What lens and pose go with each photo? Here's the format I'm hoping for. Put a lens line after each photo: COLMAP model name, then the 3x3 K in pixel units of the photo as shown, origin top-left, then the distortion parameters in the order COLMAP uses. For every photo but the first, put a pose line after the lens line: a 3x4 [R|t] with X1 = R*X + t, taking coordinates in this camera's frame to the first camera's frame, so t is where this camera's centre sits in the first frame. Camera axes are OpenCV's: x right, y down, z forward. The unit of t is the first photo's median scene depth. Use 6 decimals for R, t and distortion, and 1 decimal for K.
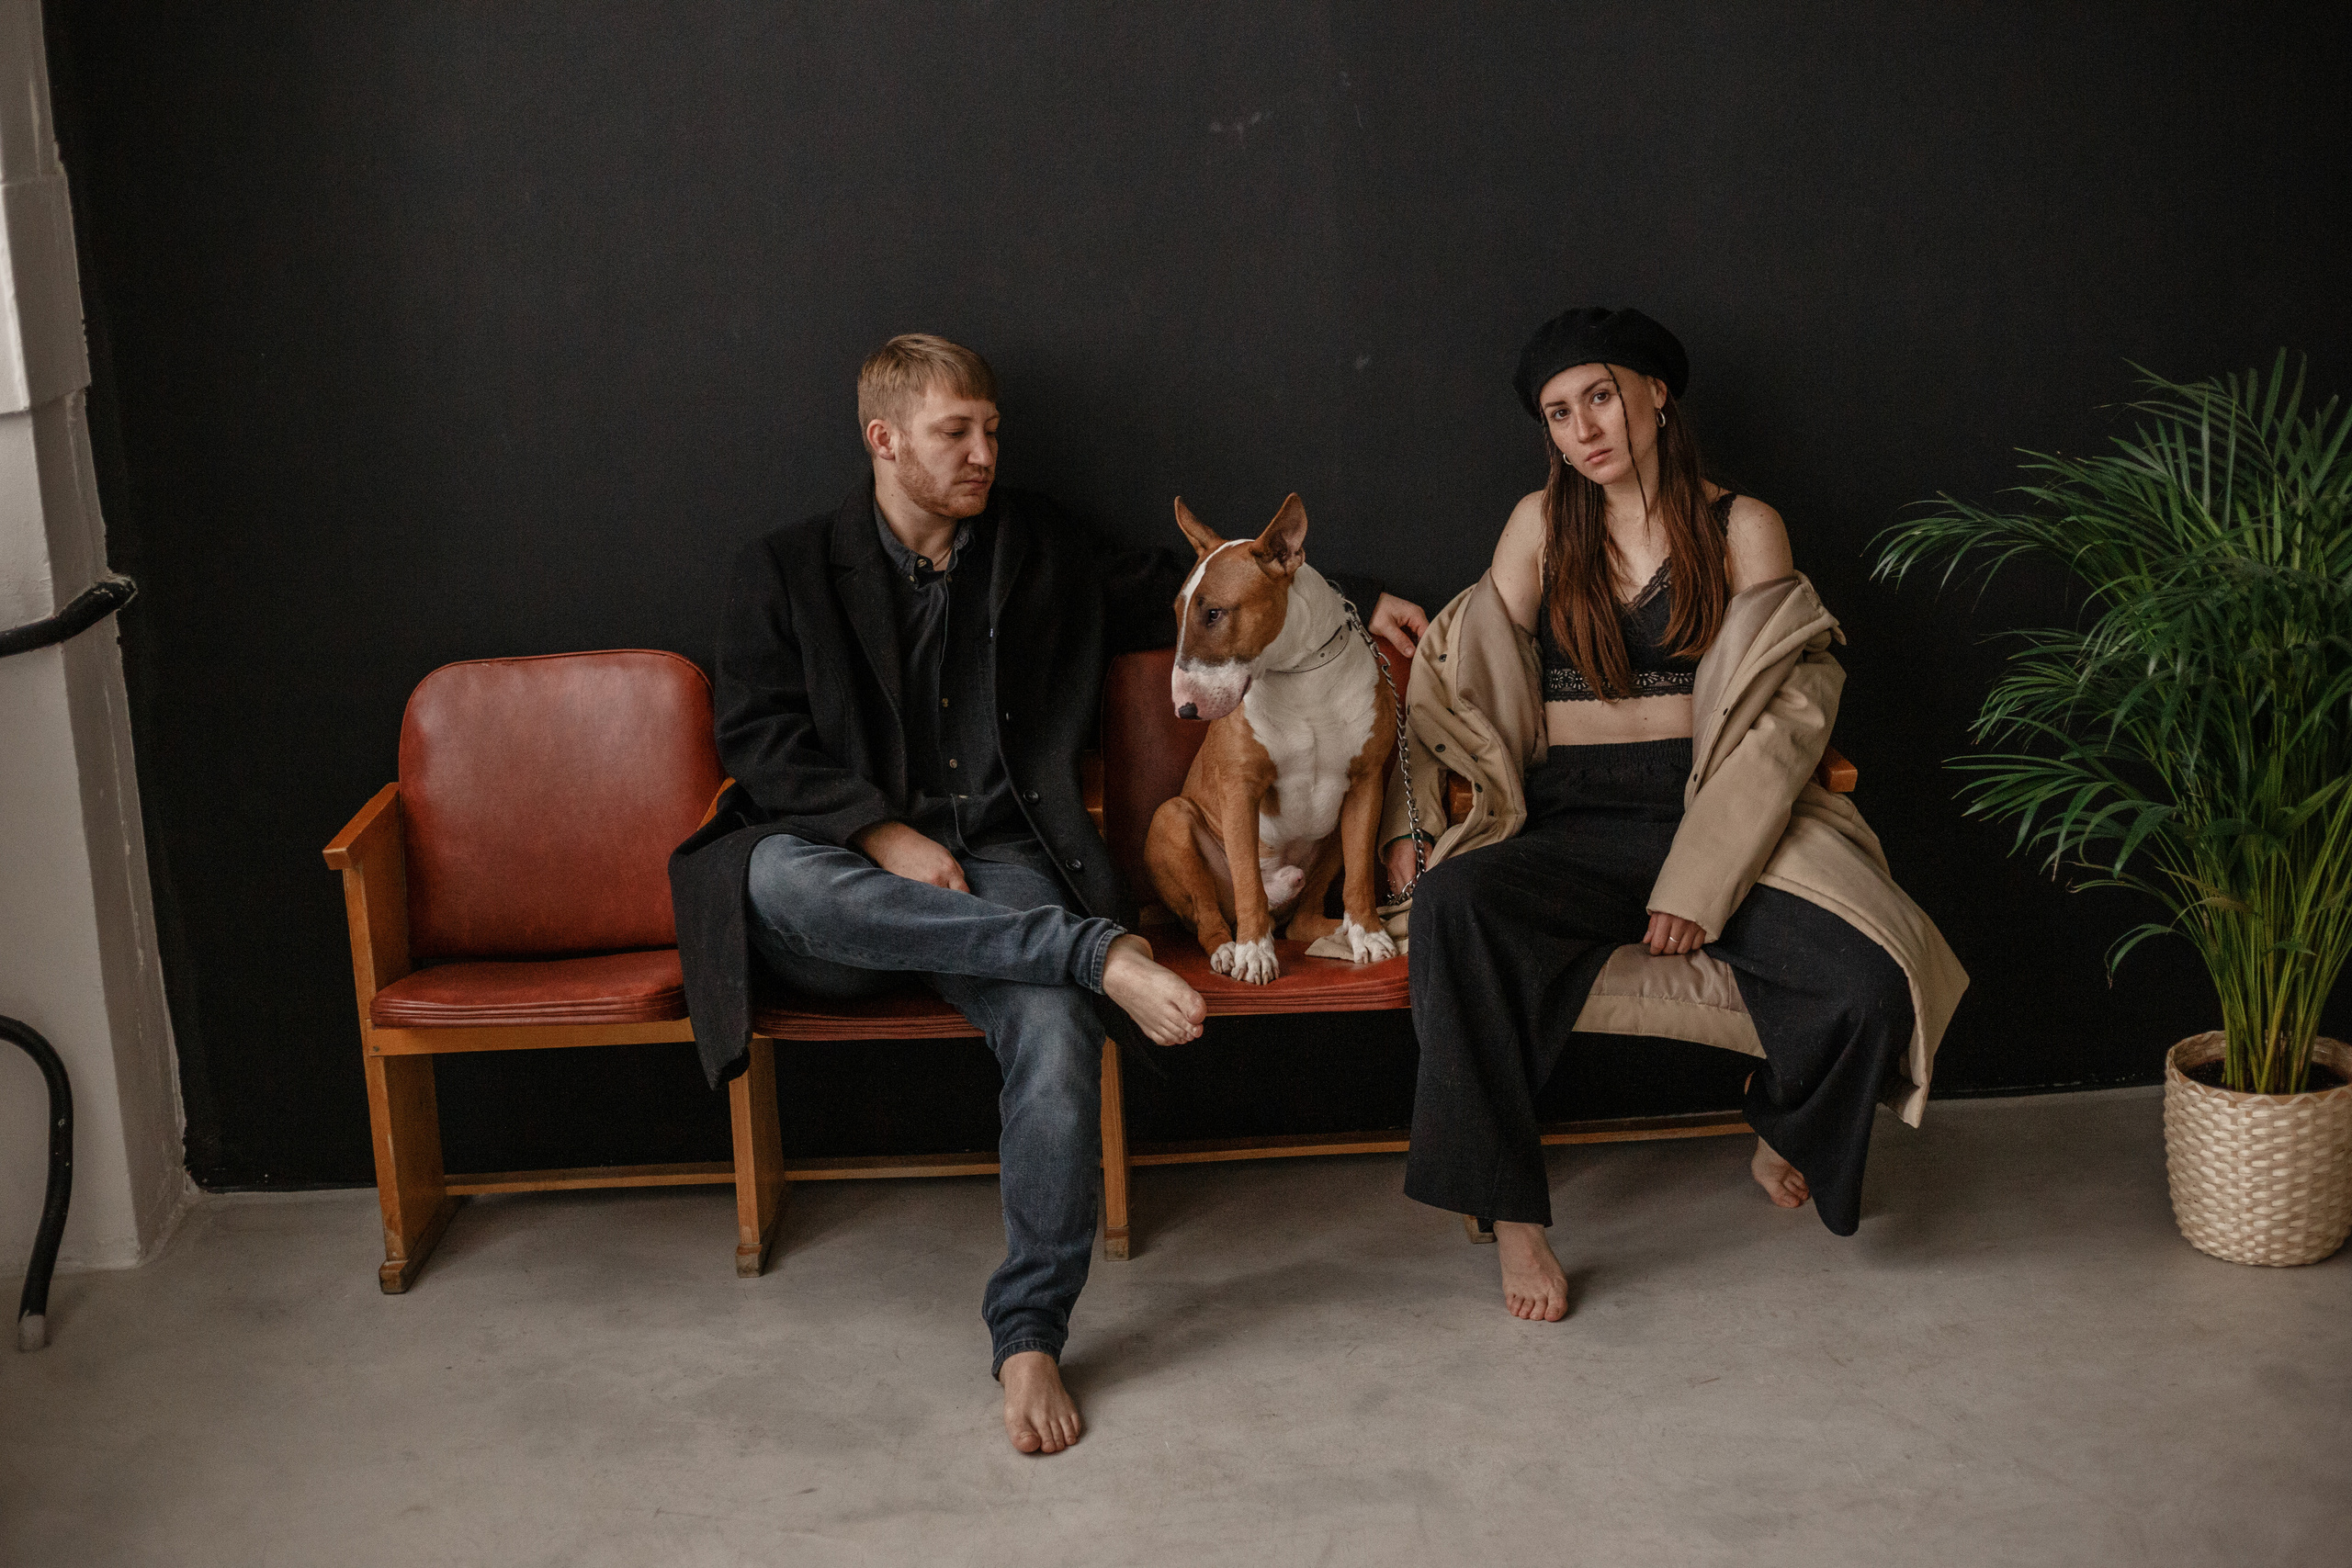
lens RADIAL K [[3532.1, 0, 1176.0], [0, 3532.1, 784.0], [0, 0, 1]] dist [-0.146055, 0.039397]
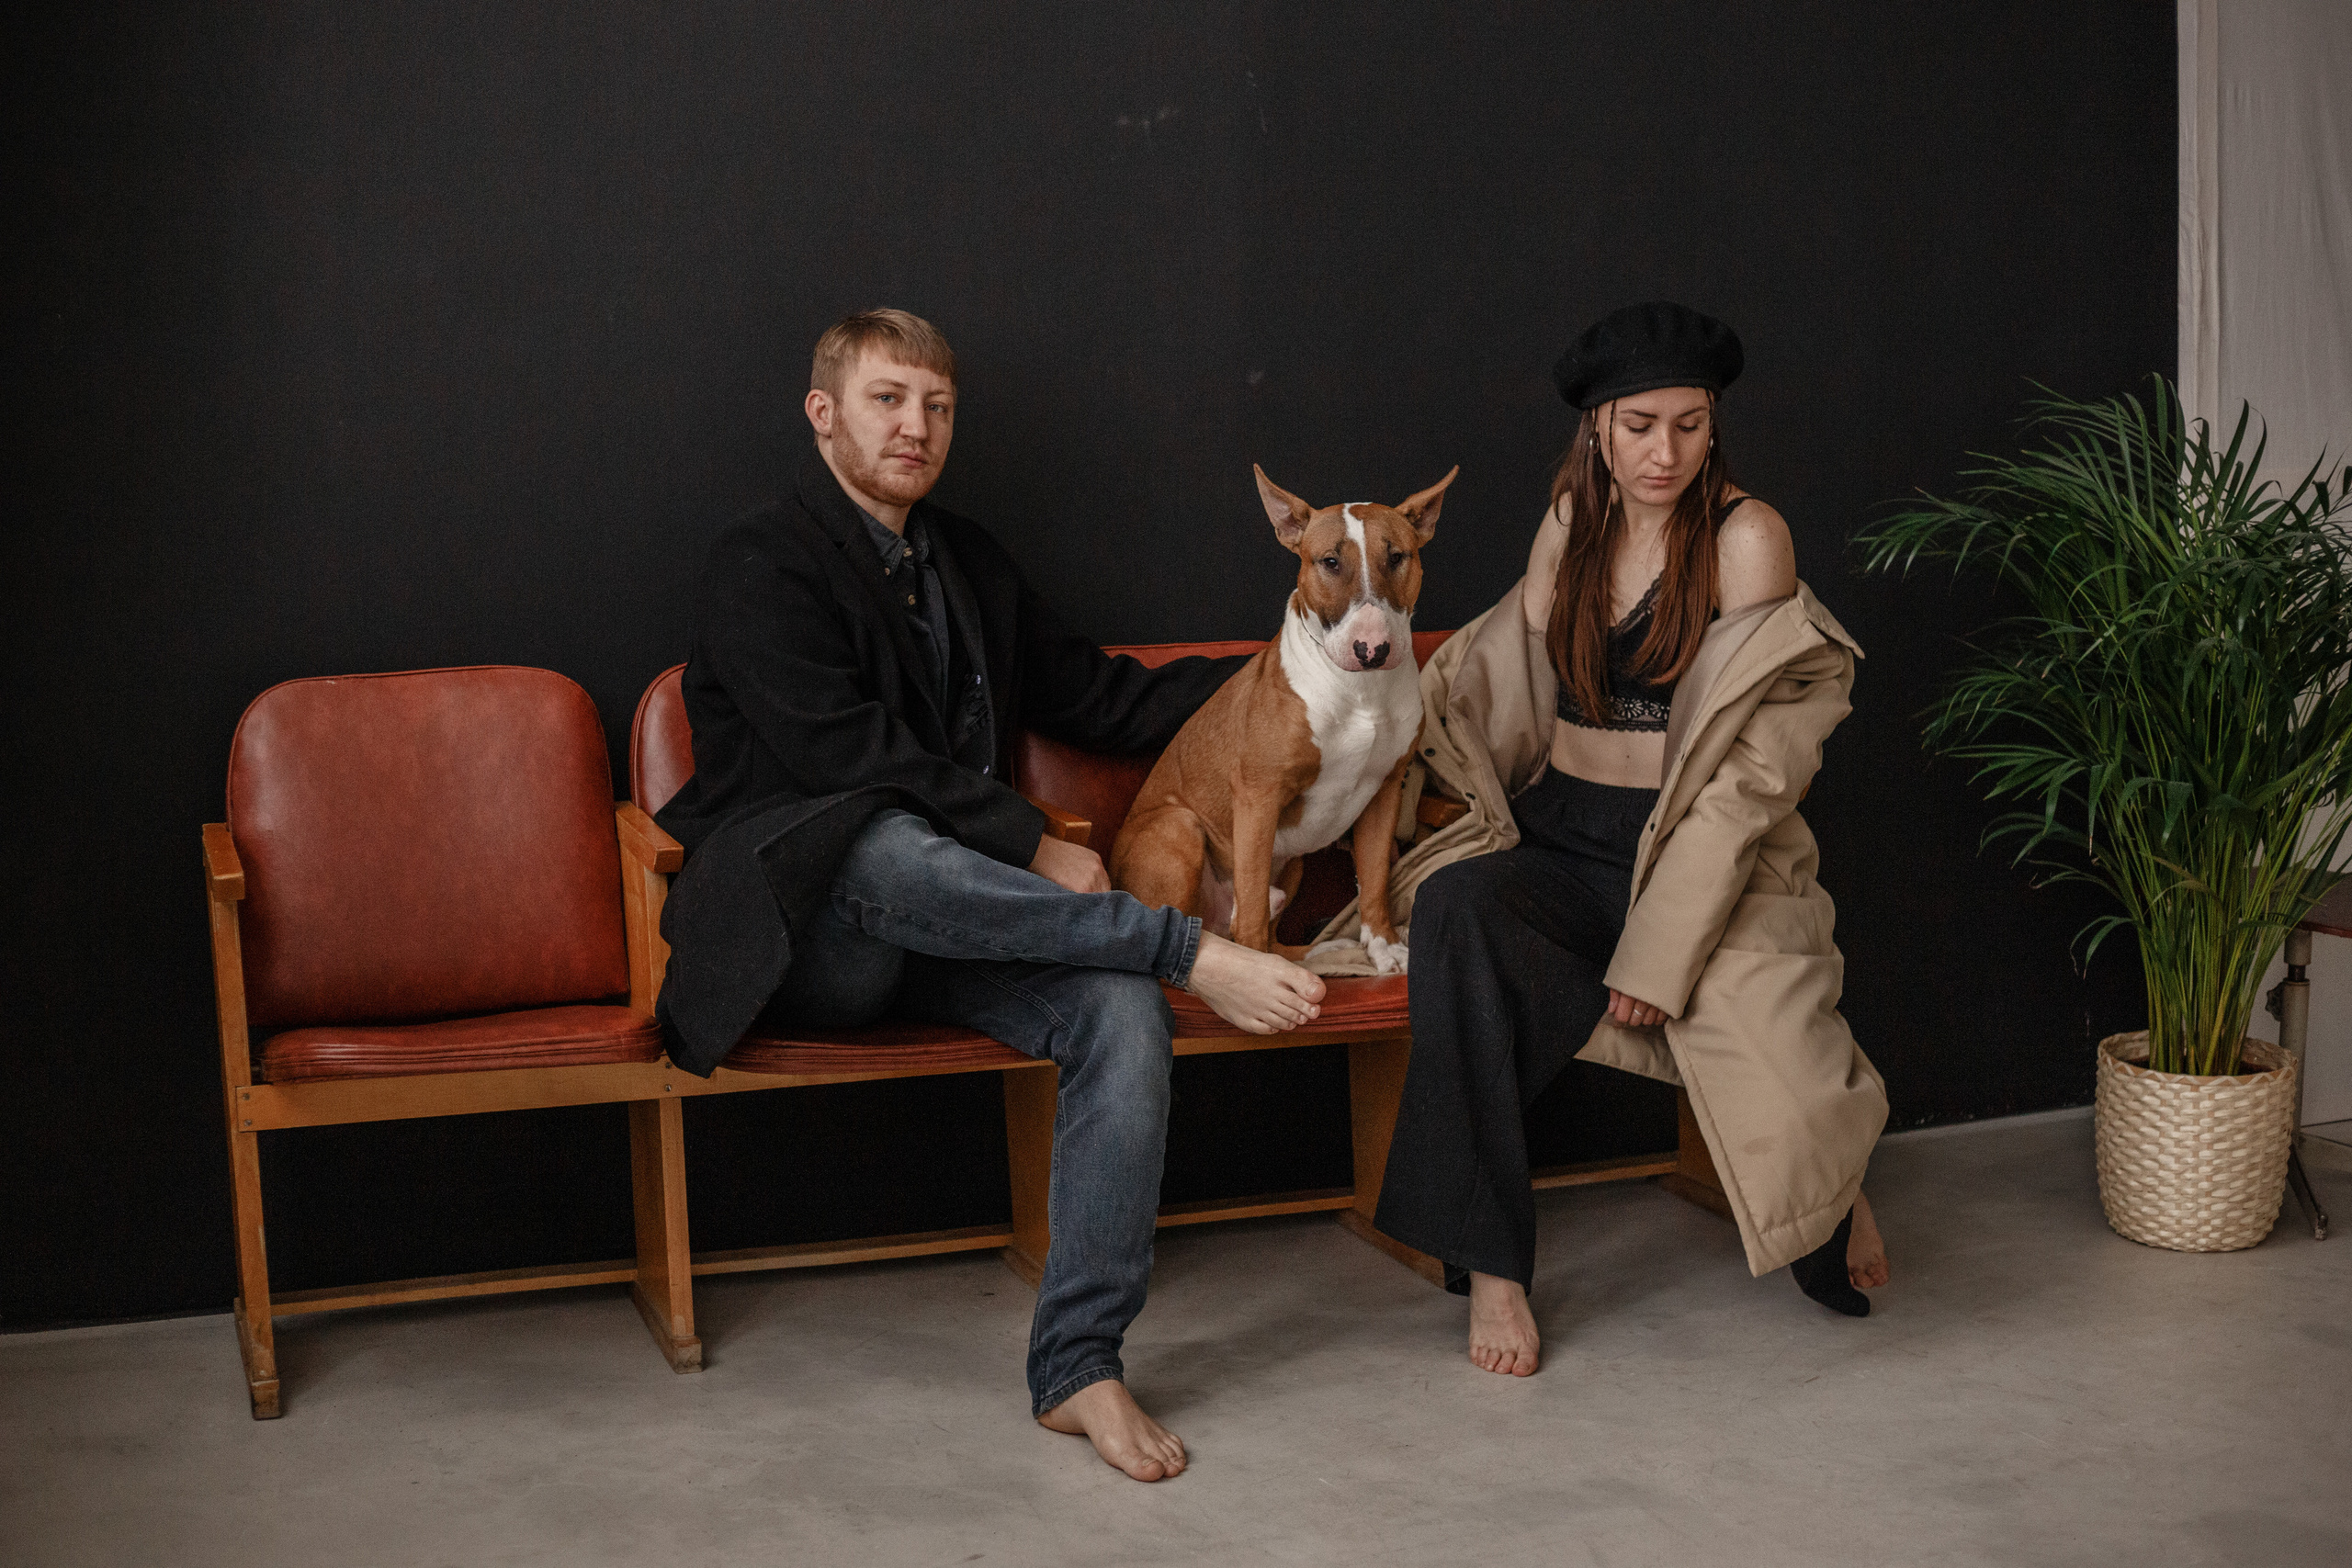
lens RADIAL K [[3532.1, 0, 1176.0], [0, 3532.1, 784.0], [0, 0, 1]] dist [-0.146055, 0.039397]
pose [[0.934153, -0.002140, 0.356867, -0.336702], [0.039488, 0.994461, -0.097403, 0.089723], [-0.354682, 0.105082, 0.929063, 0.143667]]
